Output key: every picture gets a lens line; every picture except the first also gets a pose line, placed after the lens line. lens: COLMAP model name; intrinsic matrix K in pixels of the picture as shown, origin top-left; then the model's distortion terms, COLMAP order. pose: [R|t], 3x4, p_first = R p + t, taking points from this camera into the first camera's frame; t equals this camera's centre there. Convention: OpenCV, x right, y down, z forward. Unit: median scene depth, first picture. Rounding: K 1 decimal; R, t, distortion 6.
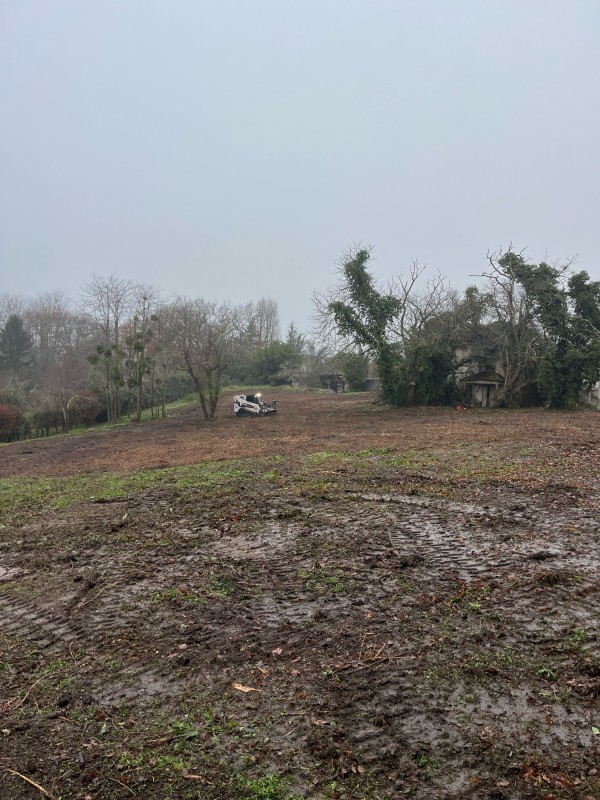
lens RADIAL K [[641.6, 0, 305.4], [0, 641.6, 399.2], [0, 0, 1]] dist [0.069555, 0.001726]
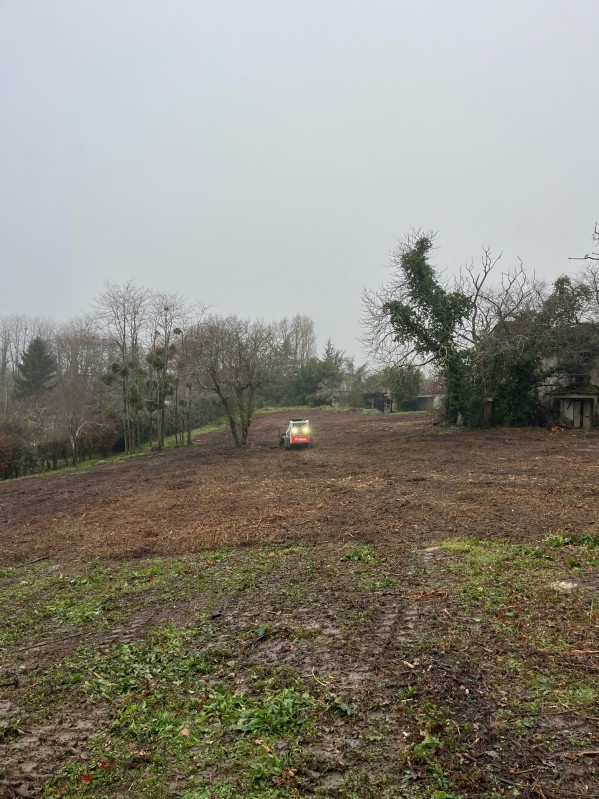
lens RADIAL K [[640.8, 0, 297.9], [0, 640.8, 398.7], [0, 0, 1]] dist [0.069555, 0.001726]
pose [[0.997644, -0.020221, -0.065557, -0.017268], [0.017995, 0.999247, -0.034374, -0.001652], [0.066203, 0.033113, 0.997257, 0.157028]]
